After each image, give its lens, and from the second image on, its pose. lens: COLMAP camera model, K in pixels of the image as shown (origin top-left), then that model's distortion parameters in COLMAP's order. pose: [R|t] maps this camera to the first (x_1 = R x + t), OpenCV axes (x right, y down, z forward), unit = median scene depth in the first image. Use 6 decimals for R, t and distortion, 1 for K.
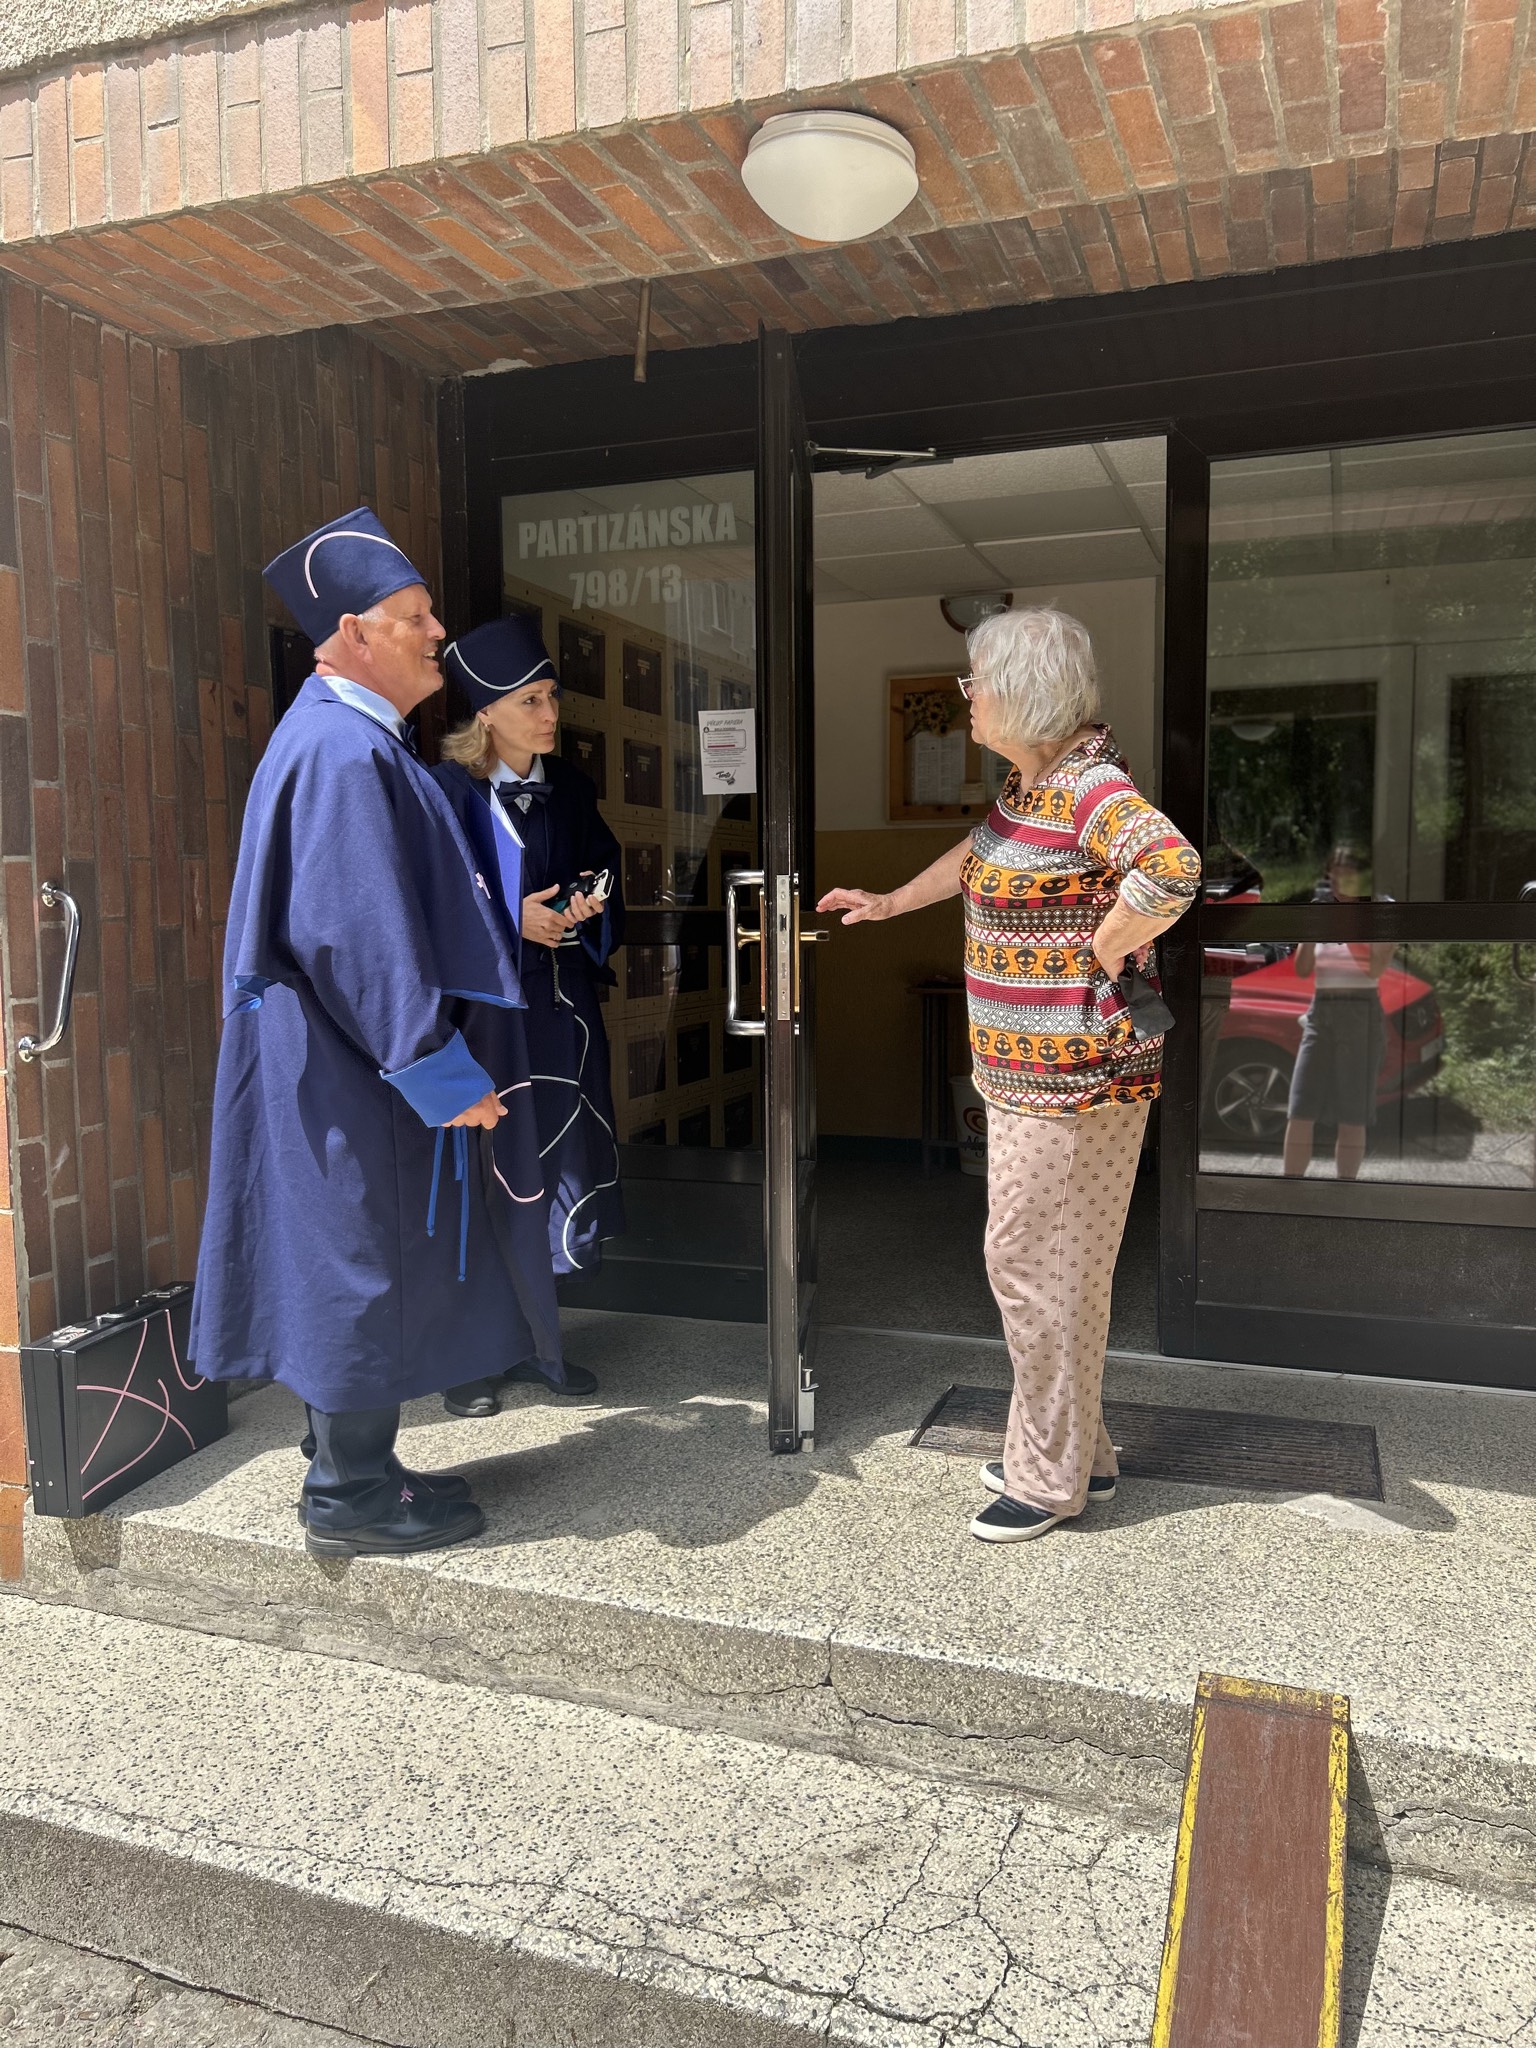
lens RADIAL K [[1552.0, 0, 768.0], [0, 1552.0, 1024.0], [0, 0, 1]] dist [0.025100, -0.006065]
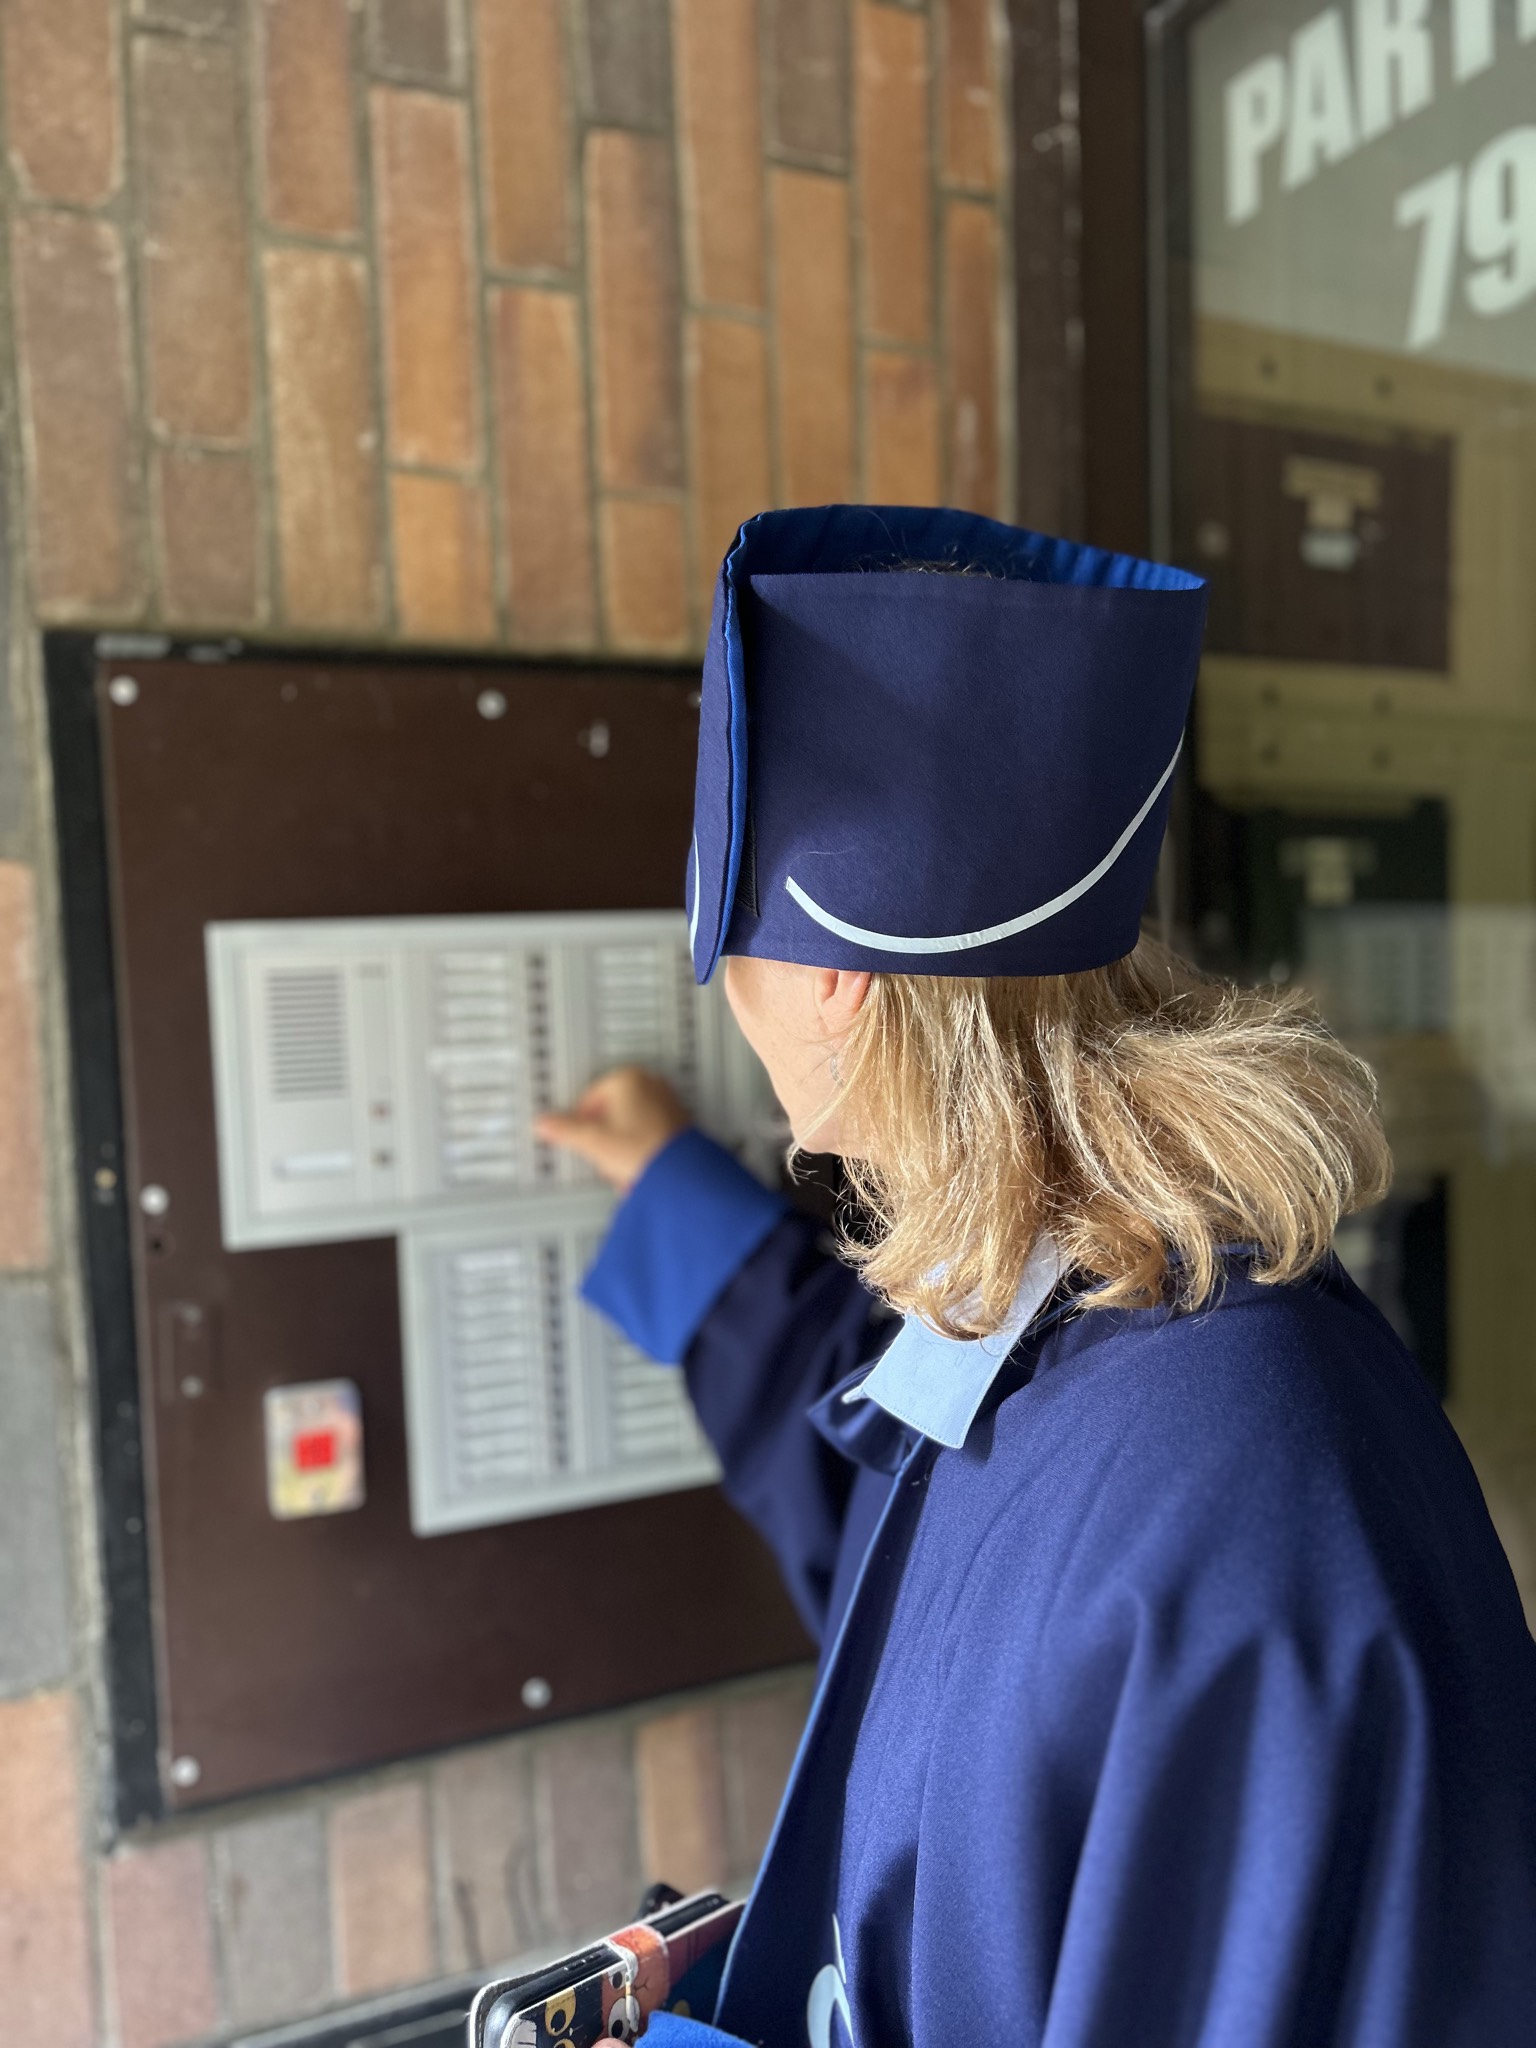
lens RADIAL K [[1563.6, 0, 765.8], [0, 1563.6, 1043.9], [0, 0, 1]] dist [0.017519, -0.003543]
pose [[0.722083, 0.014708, -0.691650, -0.046700], [-0.023208, 0.999726, -0.002969, -0.247375], [0.691417, 0.018195, 0.722227, 1.190822]]
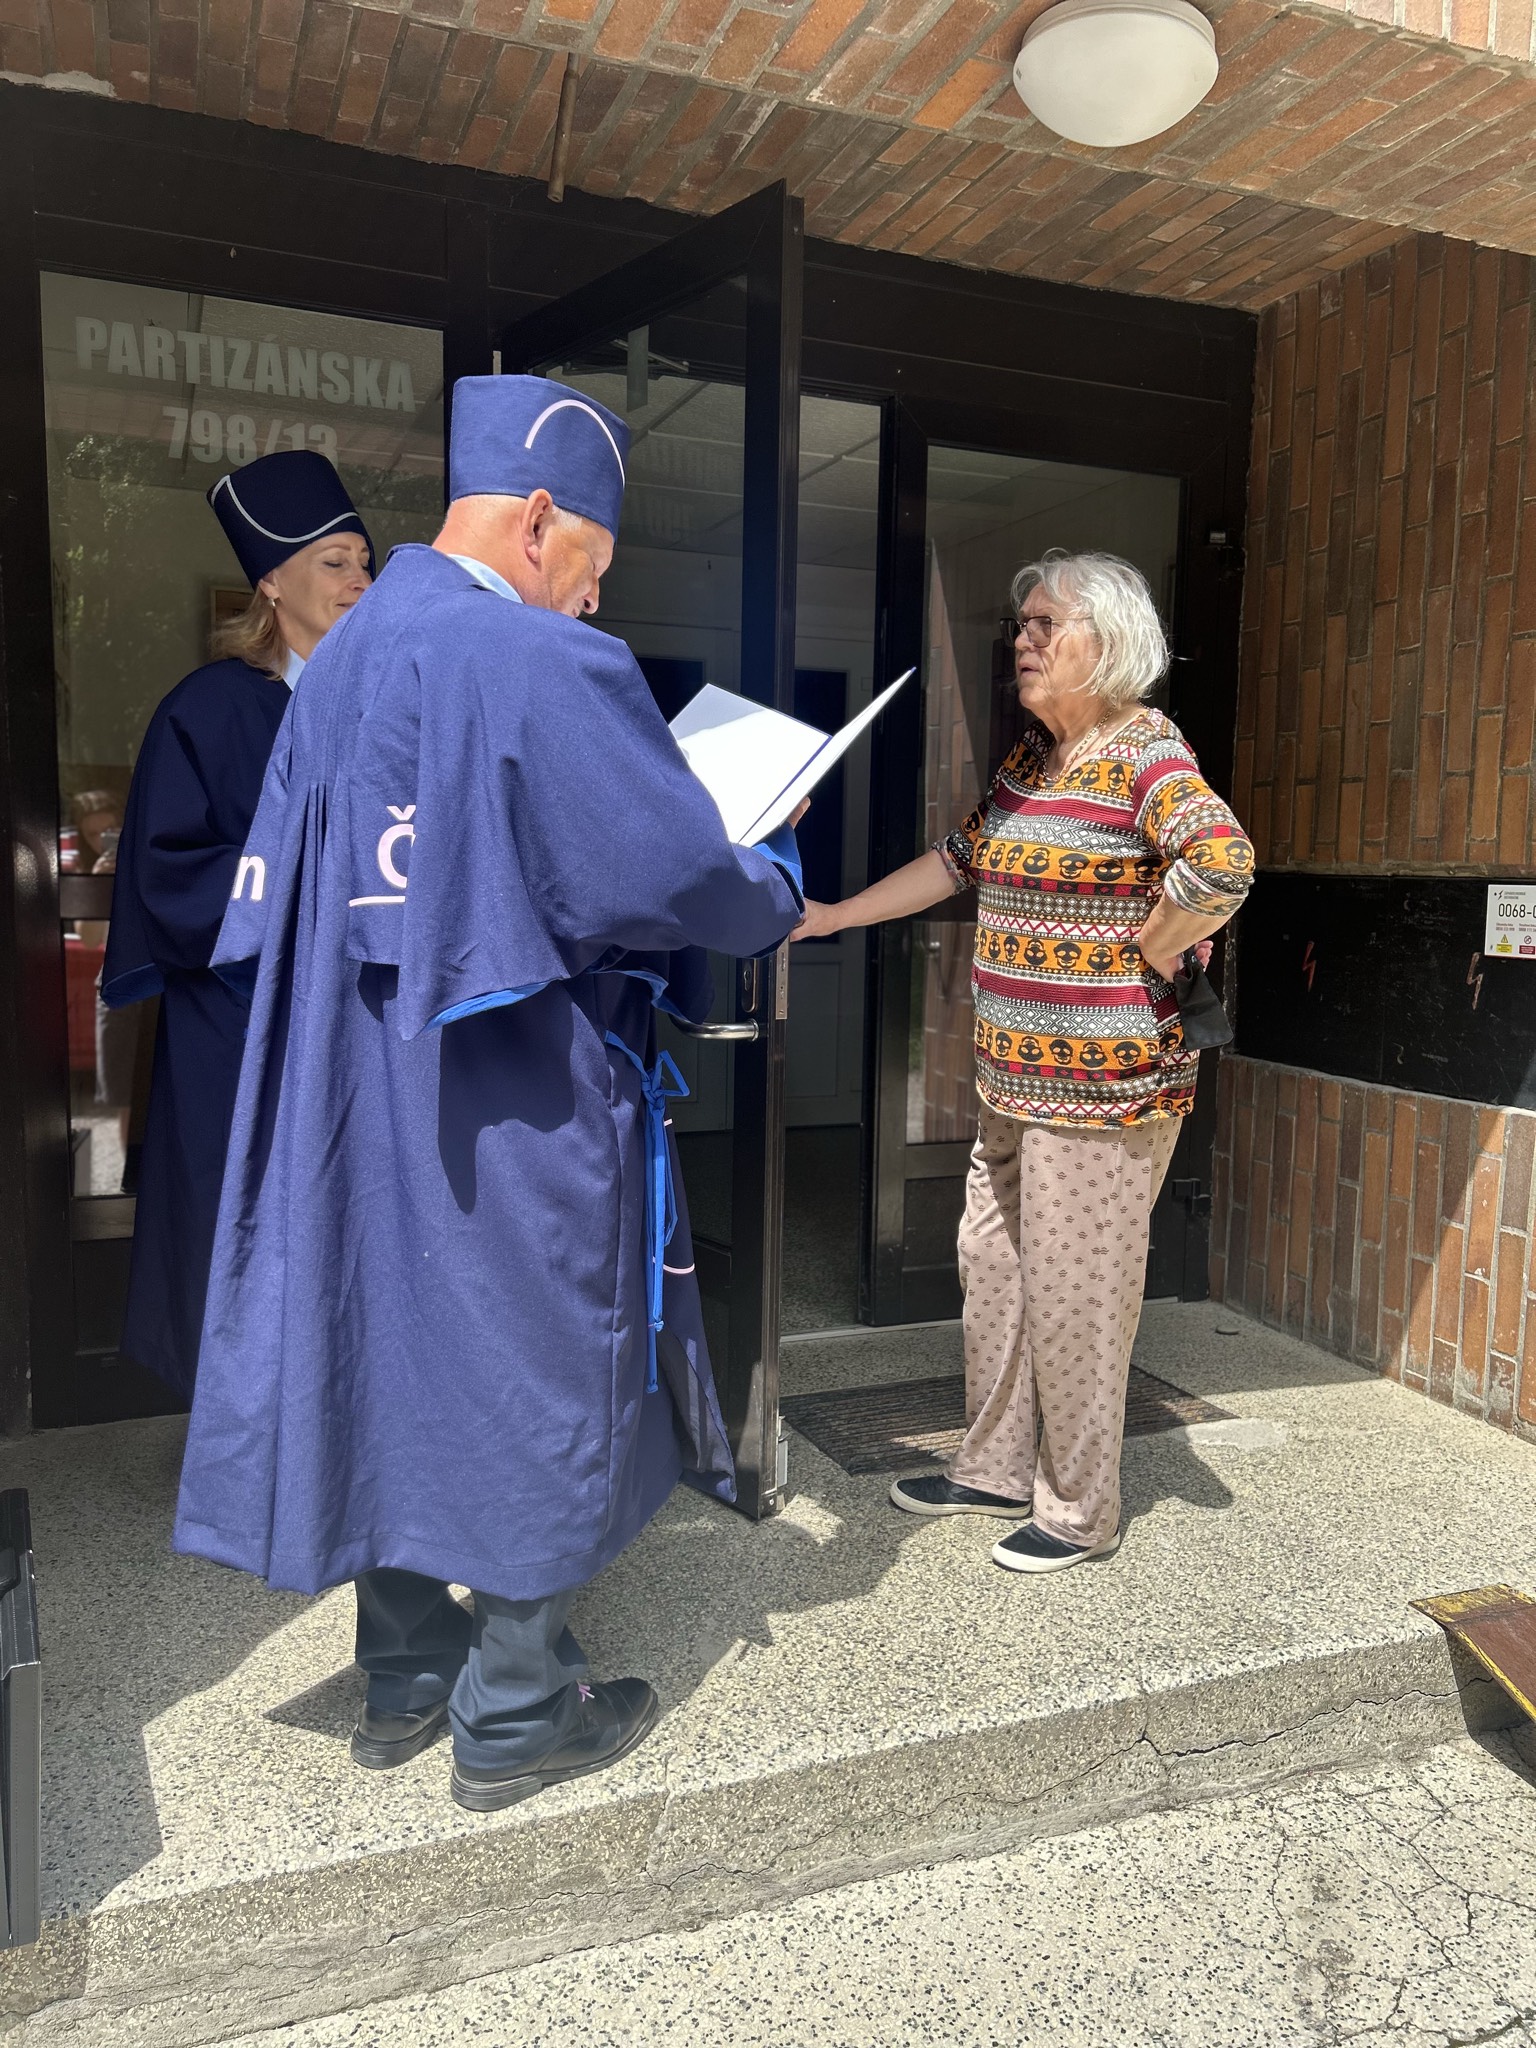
lens RADIAL K [[1545.1, 0, 761.9], [0, 1545.1, 1027.5], [0, 0, 1]] dist [0.068241, -0.074548]
pose [[0.739358, -0.051558, 0.671336, -0.662026], [0.028264, 0.998562, 0.045562, -0.043106], [-0.672719, -0.014712, 0.739752, 0.425781]]
